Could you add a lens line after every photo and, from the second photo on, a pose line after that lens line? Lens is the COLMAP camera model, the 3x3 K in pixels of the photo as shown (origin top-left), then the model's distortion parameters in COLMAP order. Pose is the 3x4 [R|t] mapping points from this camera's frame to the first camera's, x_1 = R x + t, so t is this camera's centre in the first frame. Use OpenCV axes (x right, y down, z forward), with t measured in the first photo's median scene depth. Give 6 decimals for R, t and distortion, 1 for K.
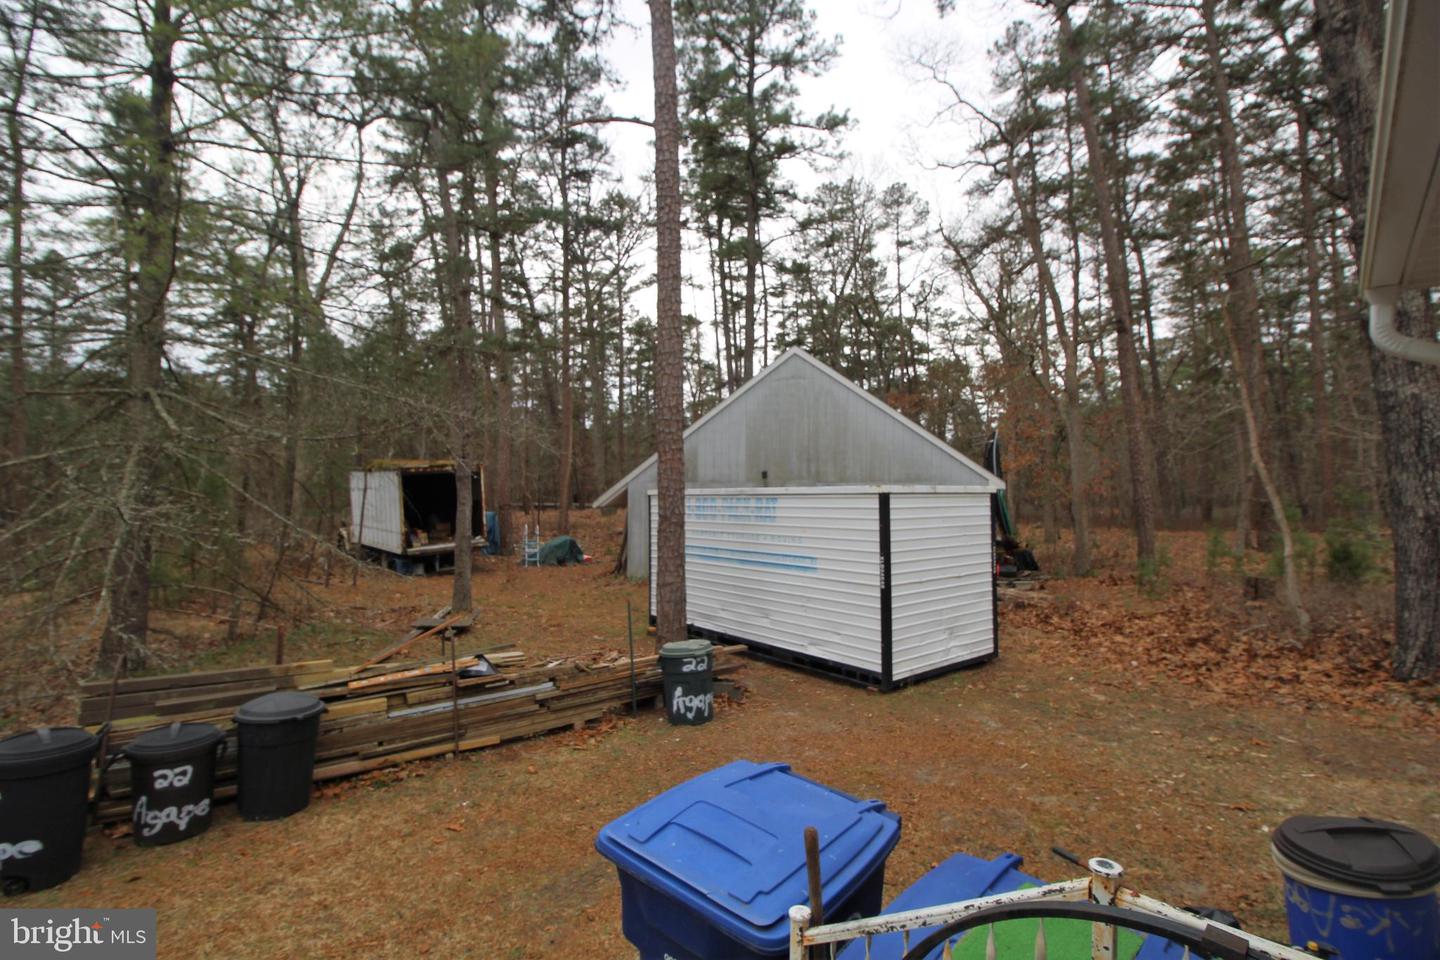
lens RADIAL K [[656.4, 0, 717.0], [0, 656.4, 474.7], [0, 0, 1]] dist [0.002598, -0.013072]
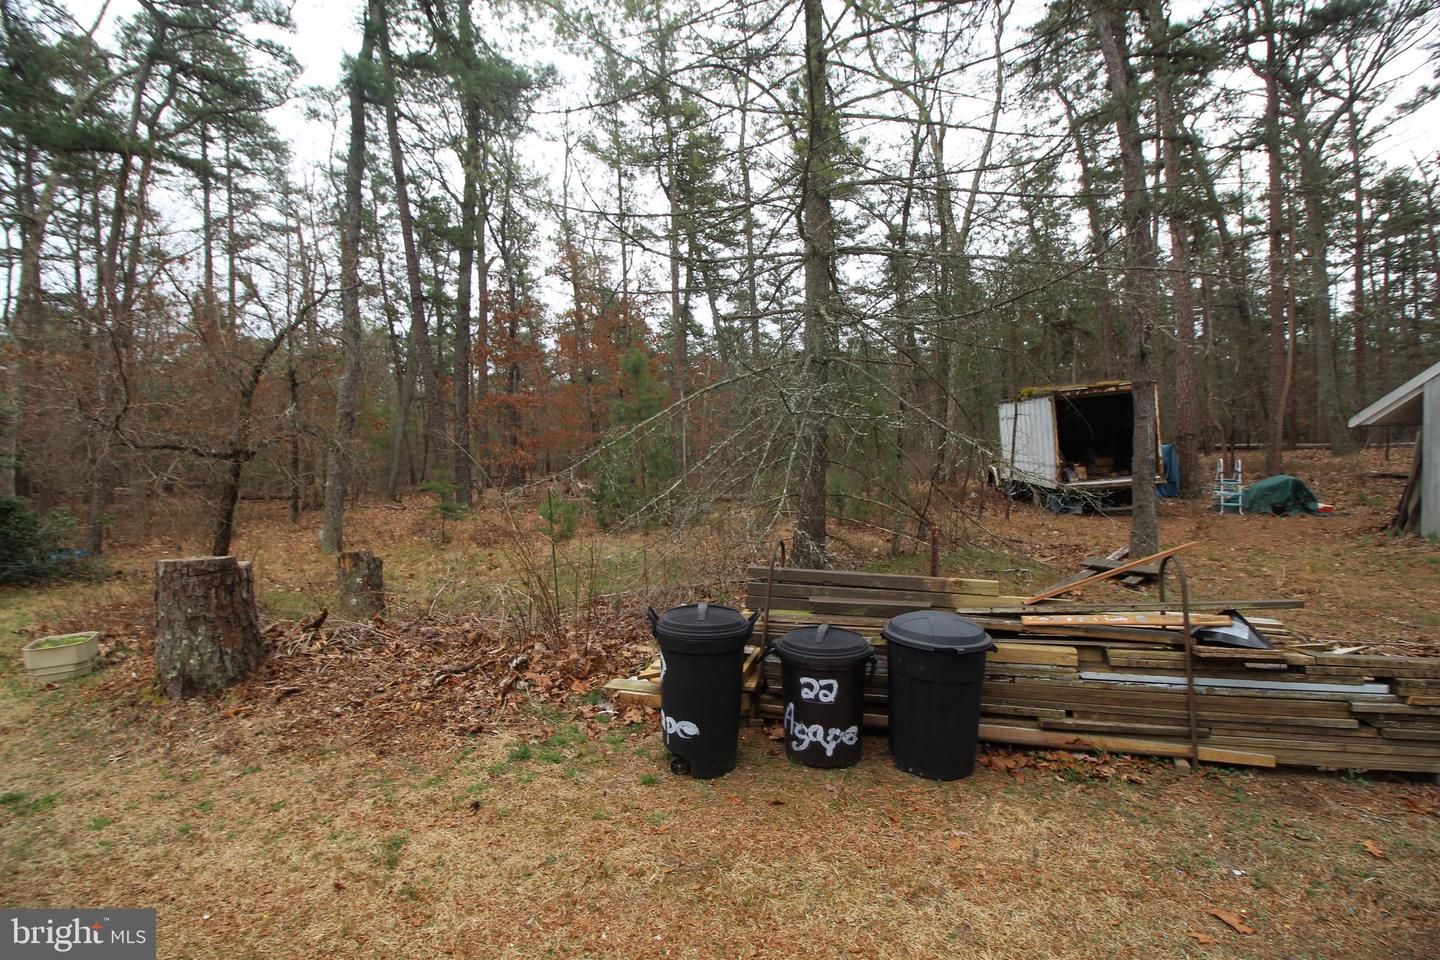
lens RADIAL K [[656.4, 0, 717.0], [0, 656.4, 474.7], [0, 0, 1]] dist [0.002598, -0.013072]
pose [[0.613271, 0.014385, -0.789741, -0.198180], [0.045520, 0.997529, 0.053518, 0.108368], [0.788560, -0.068770, 0.611101, 0.306852]]
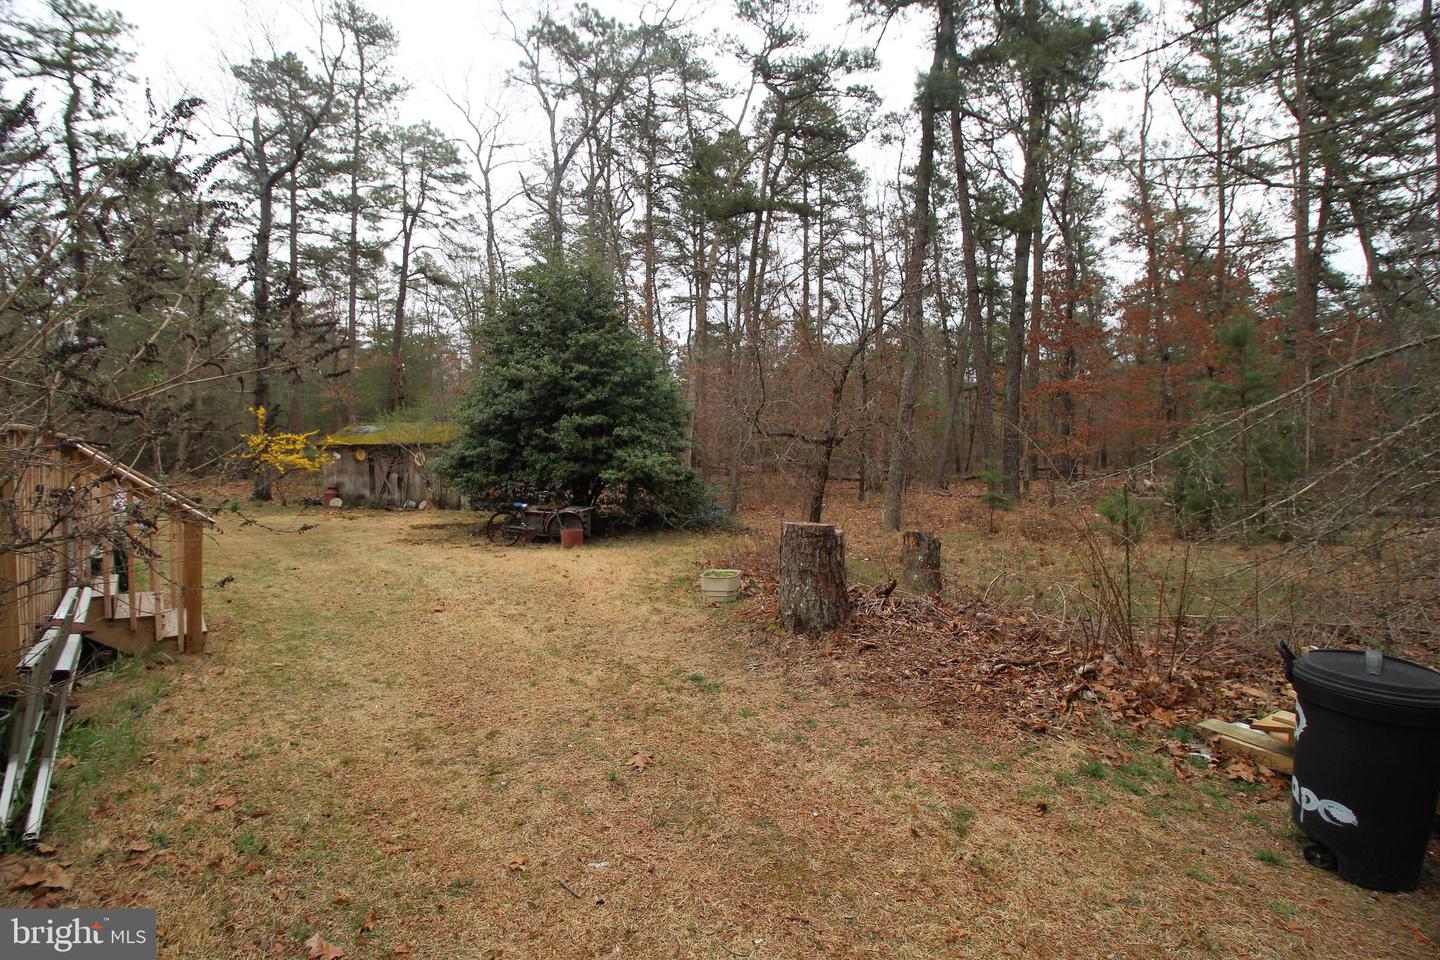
lens RADIAL K [[659.1, 0, 725.5], [0, 659.1, 472.3], [0, 0, 1]] dist [0.002280, -0.013723]
pose [[-0.103396, 0.035548, -0.994005, -0.208204], [0.033676, 0.998913, 0.032221, 0.109402], [0.994070, -0.030143, -0.104480, 0.272685]]
